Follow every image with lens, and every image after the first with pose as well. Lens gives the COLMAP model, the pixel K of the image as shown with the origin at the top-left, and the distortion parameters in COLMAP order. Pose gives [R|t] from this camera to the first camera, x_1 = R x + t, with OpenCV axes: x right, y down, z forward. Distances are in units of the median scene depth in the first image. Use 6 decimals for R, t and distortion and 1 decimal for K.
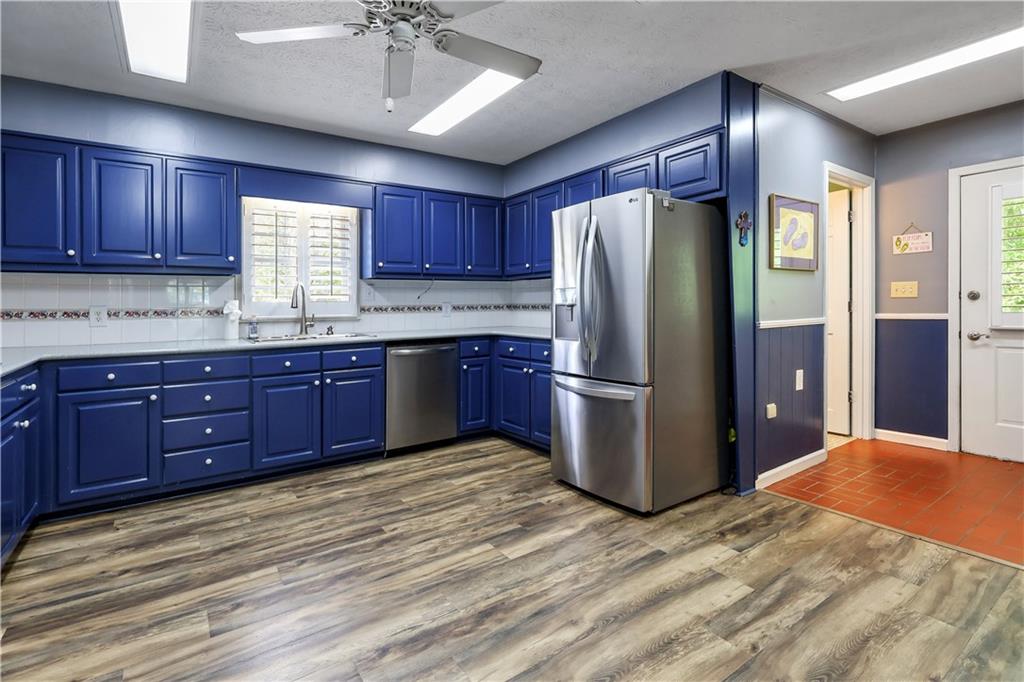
lens RADIAL K [[487.7, 0, 502.3], [0, 487.7, 308.0], [0, 0, 1]] dist [-0.003995, 0.003140]
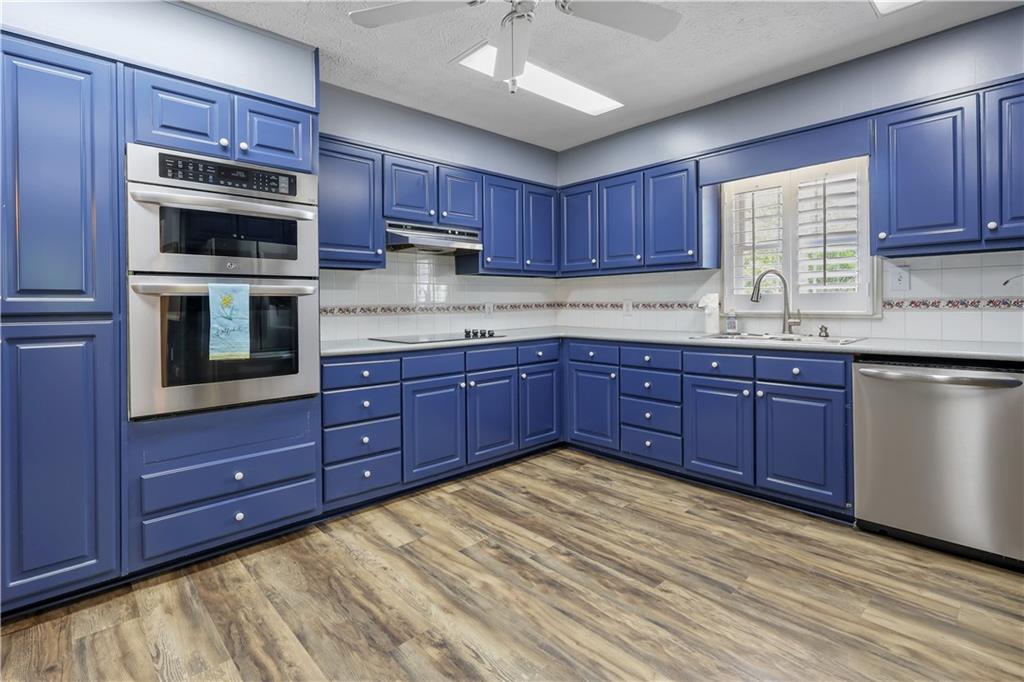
lens RADIAL K [[487.7, 0, 511.9], [0, 487.7, 298.3], [0, 0, 1]] dist [-0.003995, 0.003140]
pose [[0.149274, -0.000392, -0.988796, 0.425010], [0.003074, 0.999995, 0.000067, -0.008995], [0.988791, -0.003050, 0.149275, 0.541660]]
